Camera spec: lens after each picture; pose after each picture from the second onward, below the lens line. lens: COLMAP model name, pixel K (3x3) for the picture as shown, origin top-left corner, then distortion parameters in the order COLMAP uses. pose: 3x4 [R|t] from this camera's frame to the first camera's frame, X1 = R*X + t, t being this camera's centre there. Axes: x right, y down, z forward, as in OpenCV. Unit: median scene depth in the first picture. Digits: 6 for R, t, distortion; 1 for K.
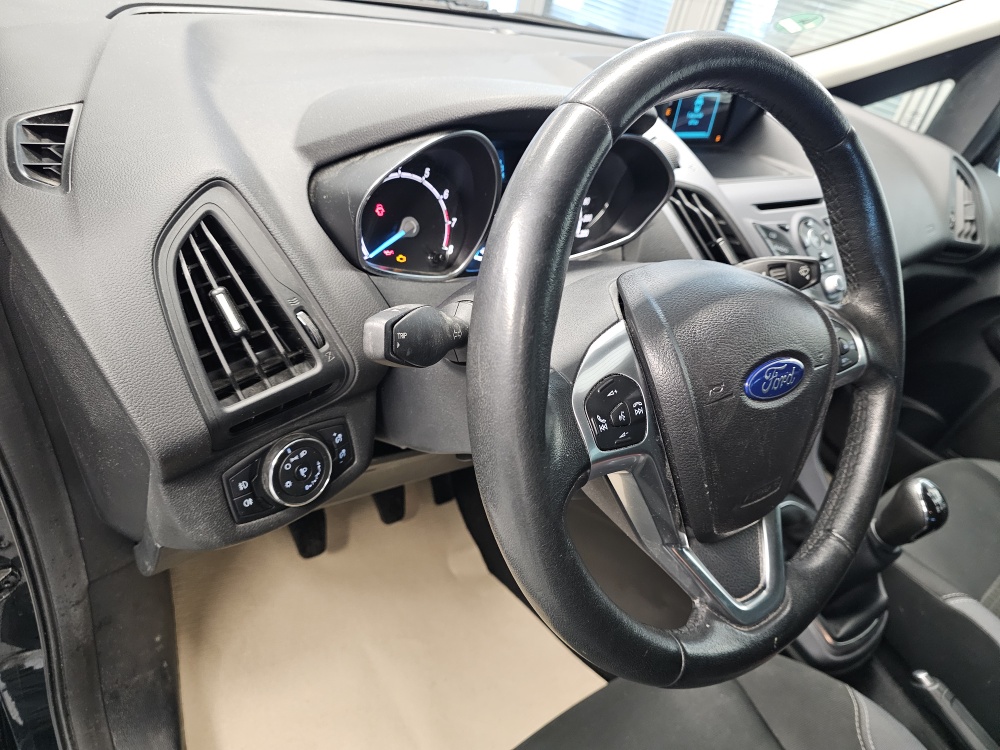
lens RADIAL K [[677.8, 0, 500.0], [0, 677.8, 375.0], [0, 0, 1]] dist [0.048410, -0.053114]
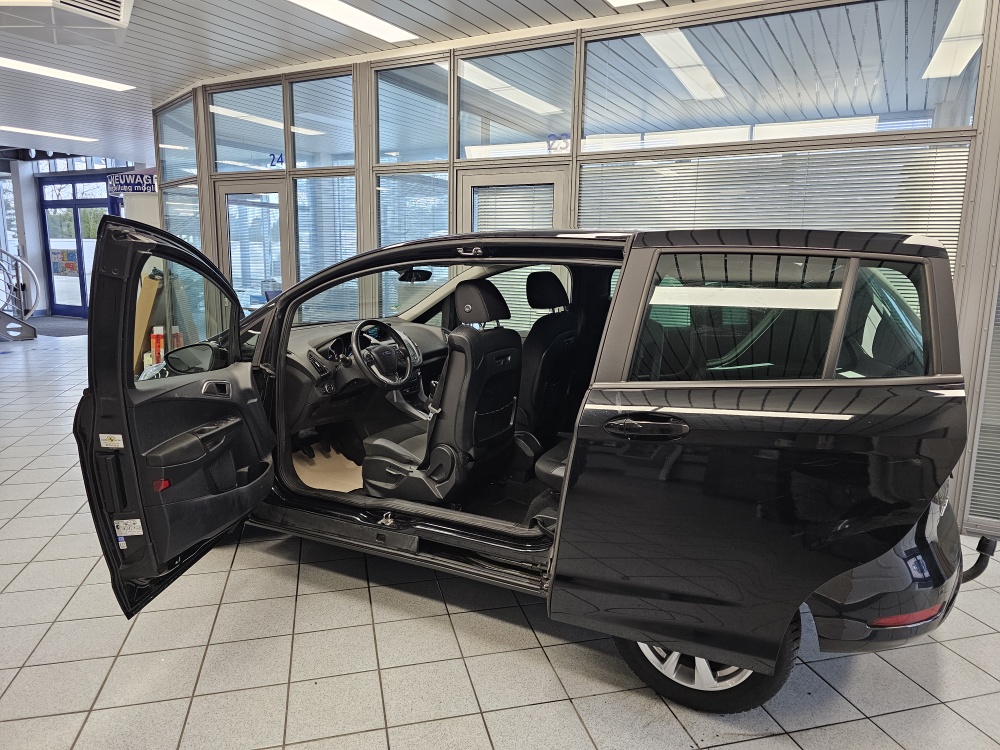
lens RADIAL K [[677.7, 0, 508.4], [0, 677.7, 367.0], [0, 0, 1]] dist [0.076996, -0.060170]
pose [[0.886870, -0.247810, 0.389938, -1.024506], [0.372271, 0.883141, -0.285441, 2.014274], [-0.273635, 0.398312, 0.875484, -4.343220]]
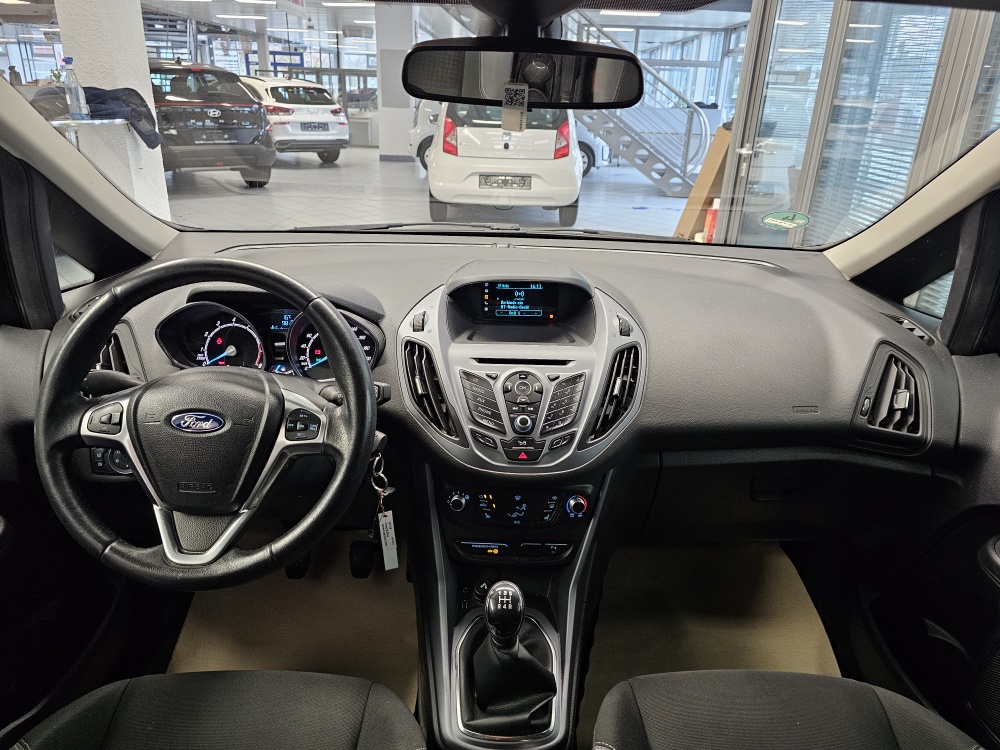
lens RADIAL K [[666.4, 0, 495.5], [0, 666.4, 364.2], [0, 0, 1]] dist [0.077513, -0.089272]
pose [[0.806310, 0.060386, -0.588403, 1.396350], [-0.217773, 0.955206, -0.200392, 0.031704], [0.549945, 0.289717, 0.783342, -0.055737]]
